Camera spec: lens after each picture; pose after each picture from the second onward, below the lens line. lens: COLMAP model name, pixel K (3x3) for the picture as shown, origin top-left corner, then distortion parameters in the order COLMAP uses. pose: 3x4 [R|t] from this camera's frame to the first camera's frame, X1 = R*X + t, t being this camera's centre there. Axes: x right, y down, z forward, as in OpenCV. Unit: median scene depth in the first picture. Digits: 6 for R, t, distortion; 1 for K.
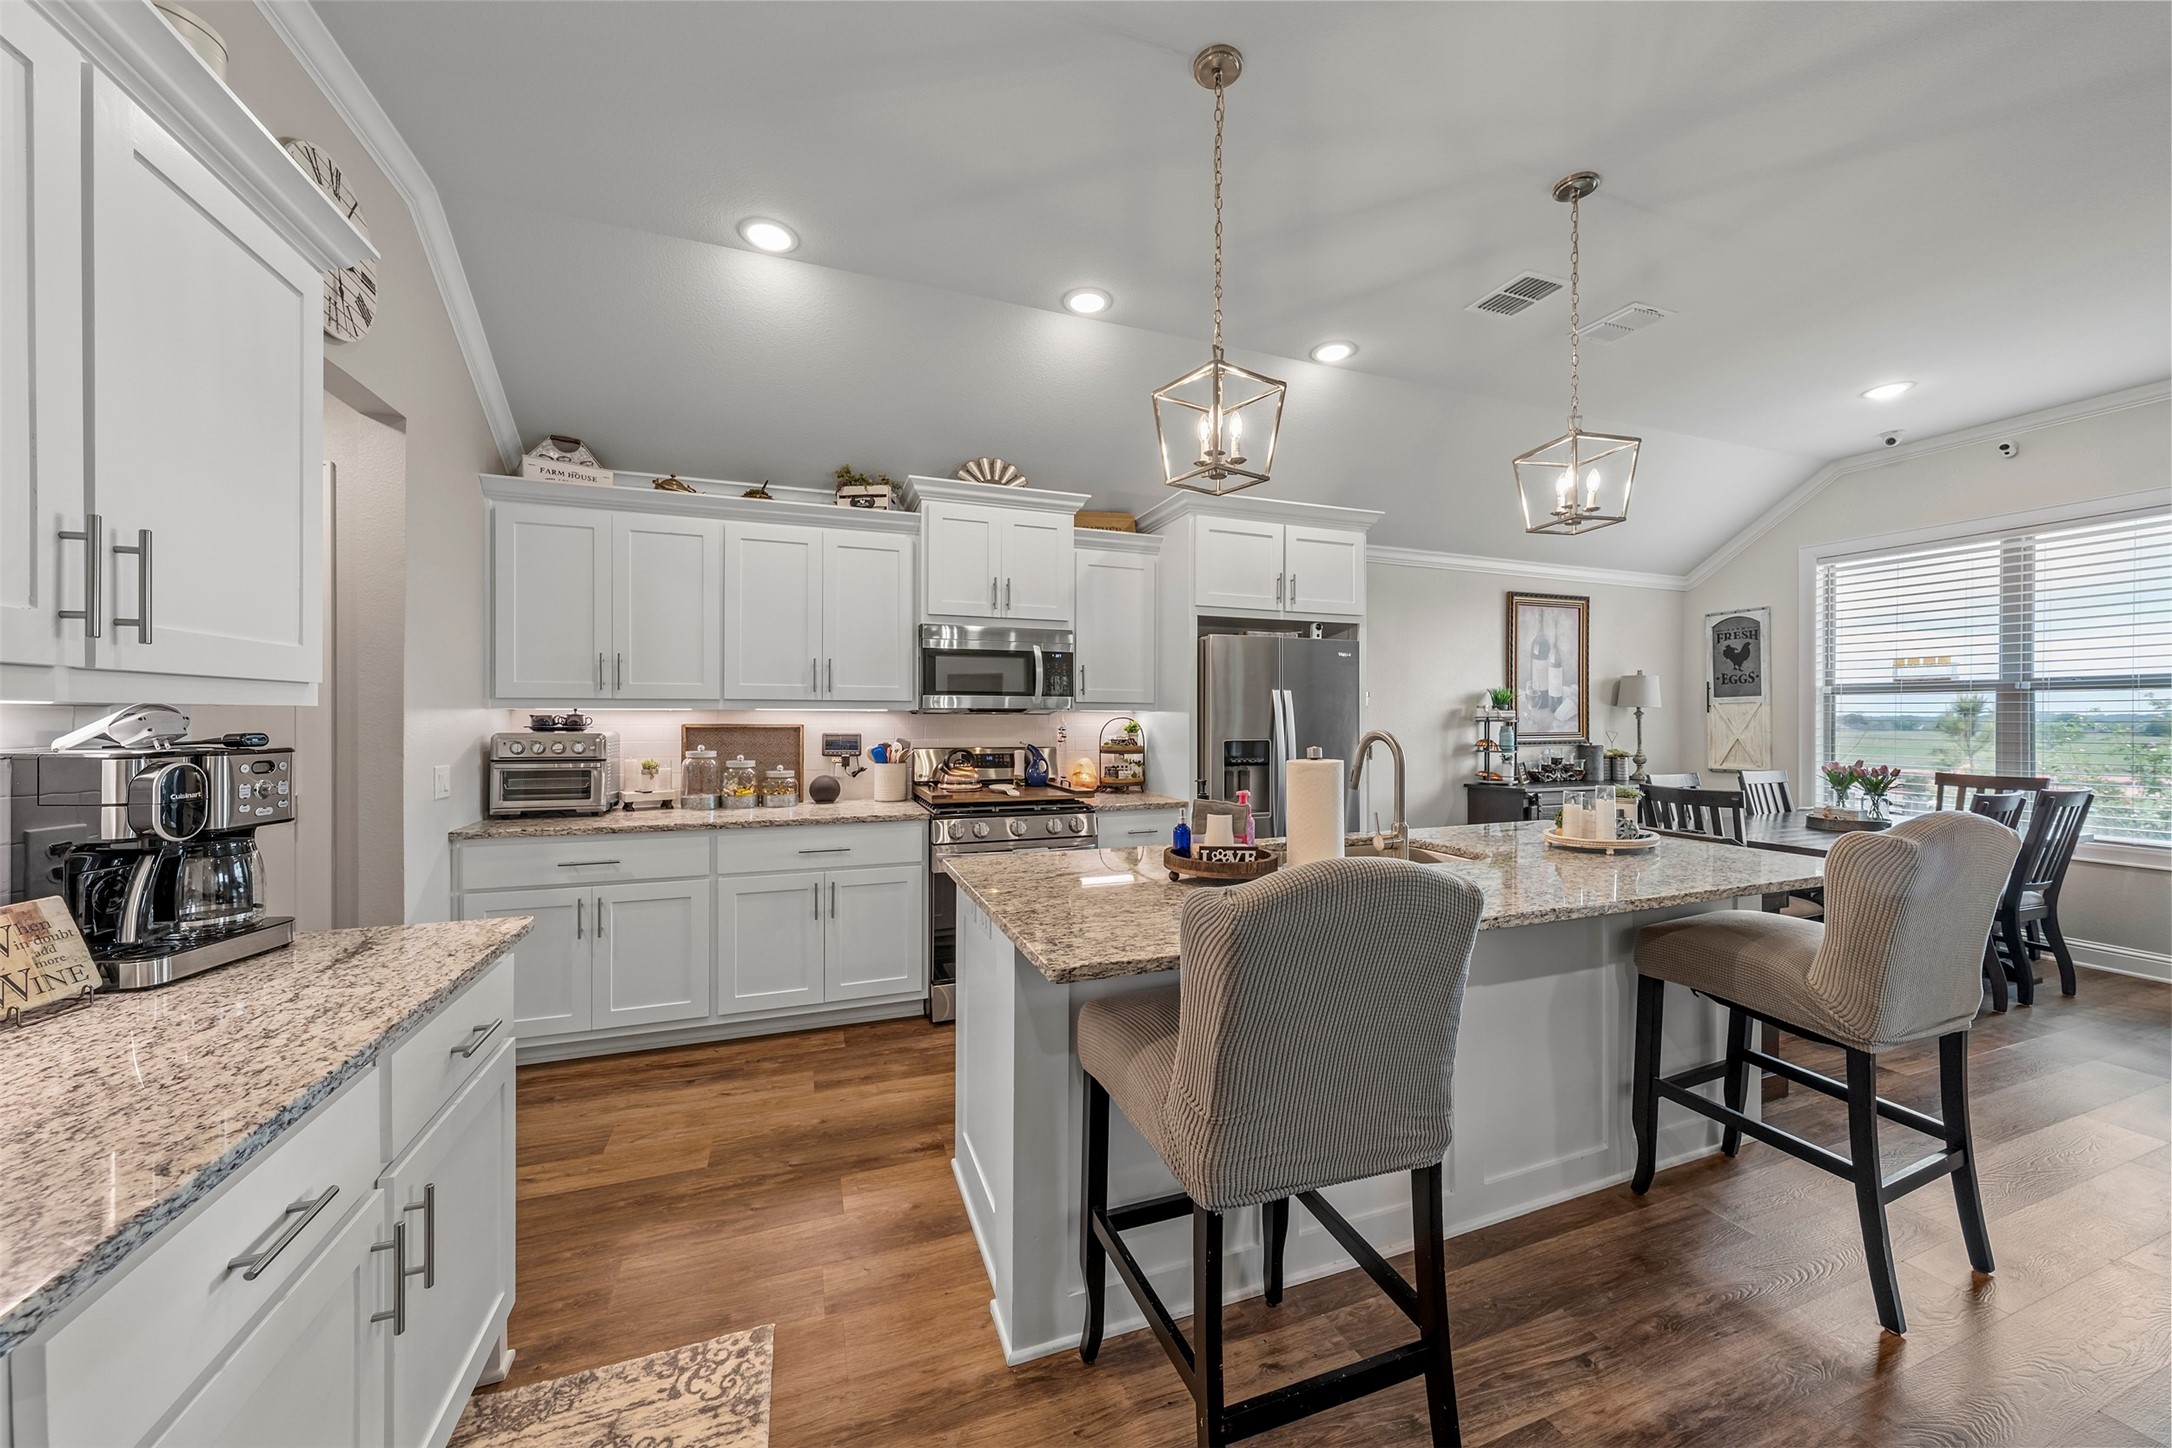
lens RADIAL K [[769.3, 0, 1086.4], [0, 769.3, 714.5], [0, 0, 1]] dist [-0.000785, -0.000061]
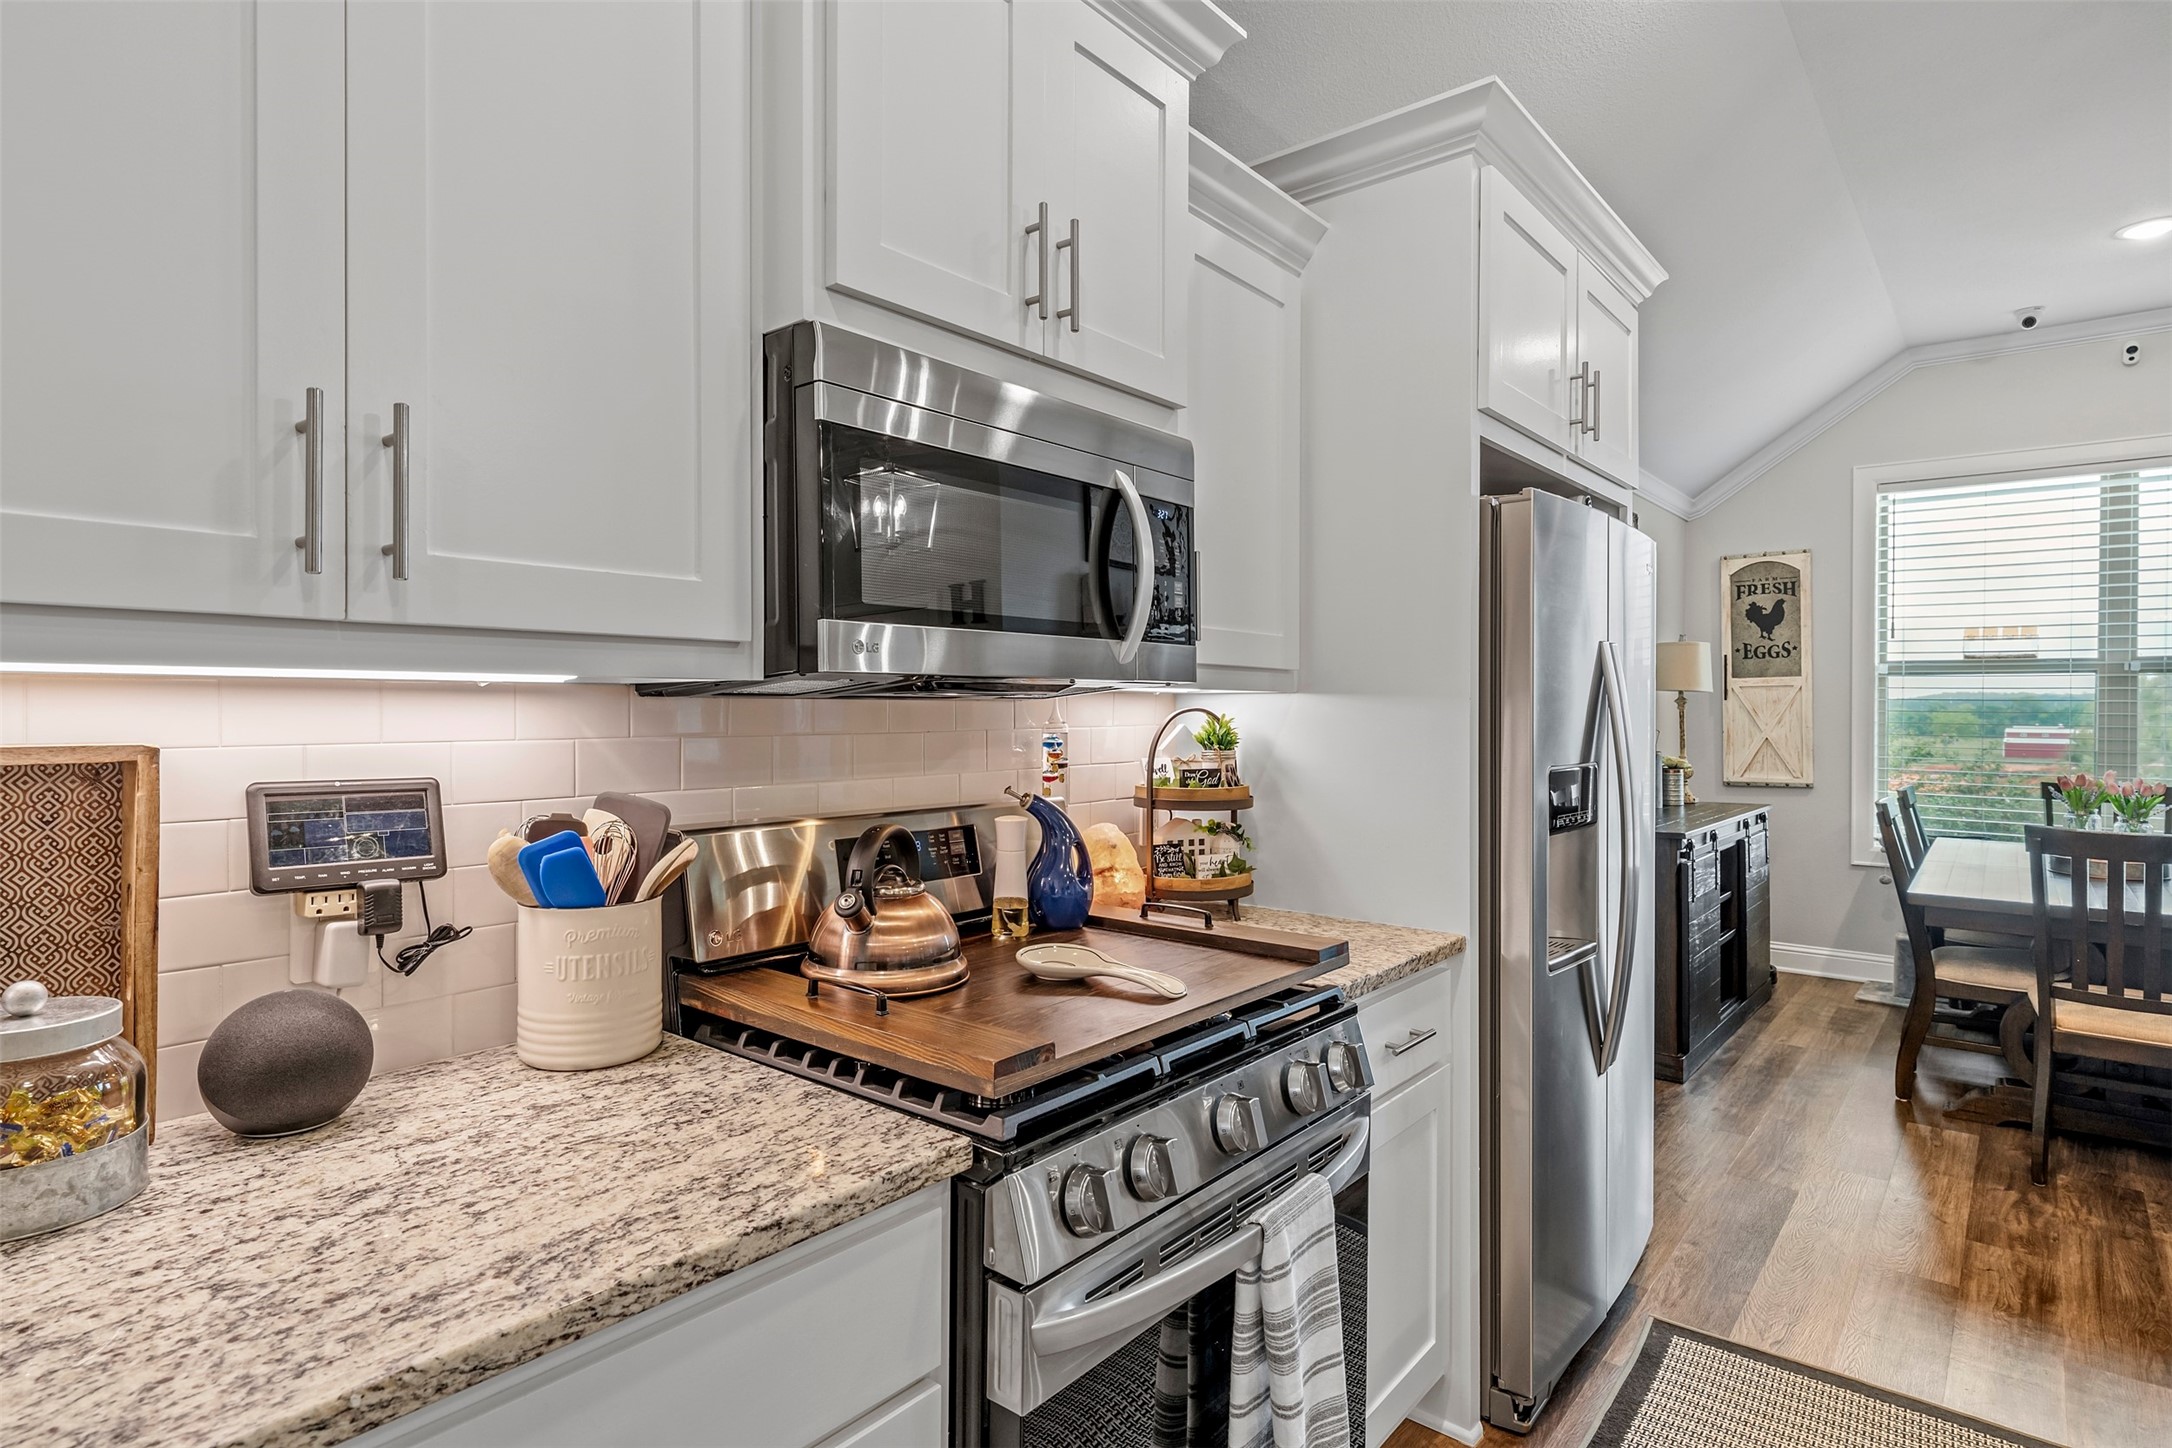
lens RADIAL K [[1135.3, 0, 1085.6], [0, 1135.3, 706.6], [0, 0, 1]] dist [0.005559, -0.001785]
pose [[0.870990, -0.000175, 0.491300, -0.280554], [-0.002047, 0.999990, 0.003986, 0.000969], [-0.491296, -0.004477, 0.870981, 0.582741]]
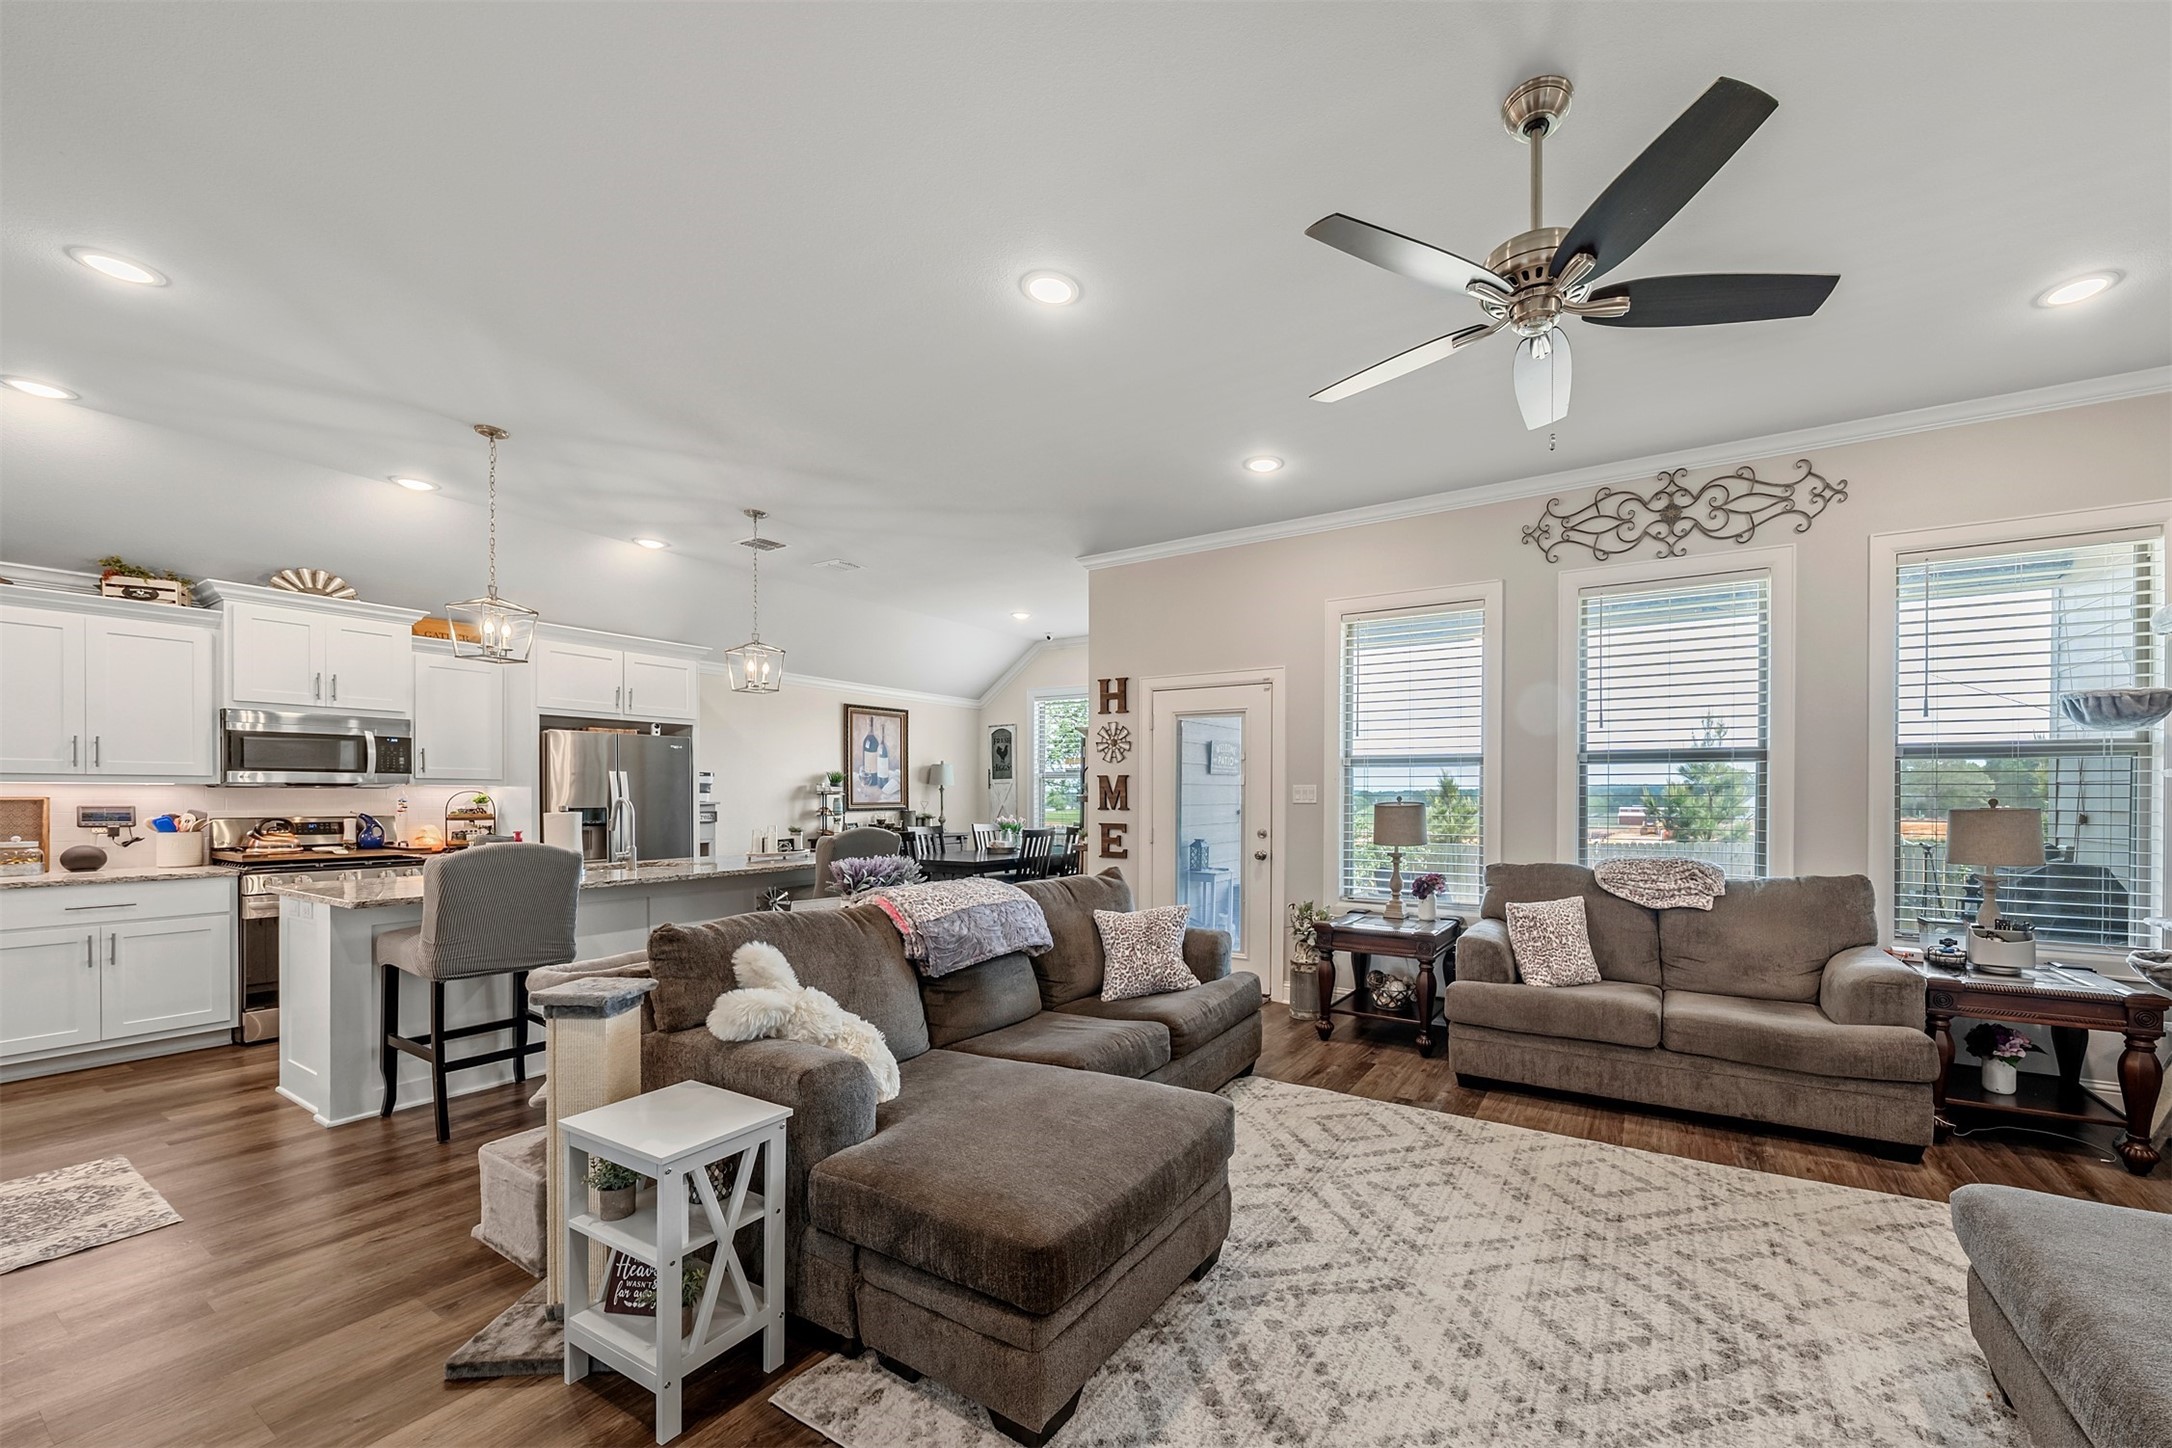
lens RADIAL K [[809.5, 0, 1191.0], [0, 809.5, 799.2], [0, 0, 1]] dist [-0.000661, 0.000374]
pose [[0.766013, -0.004376, 0.642811, 0.101190], [-0.002117, 0.999954, 0.009329, 0.002635], [-0.642822, -0.008507, 0.765968, -0.761897]]
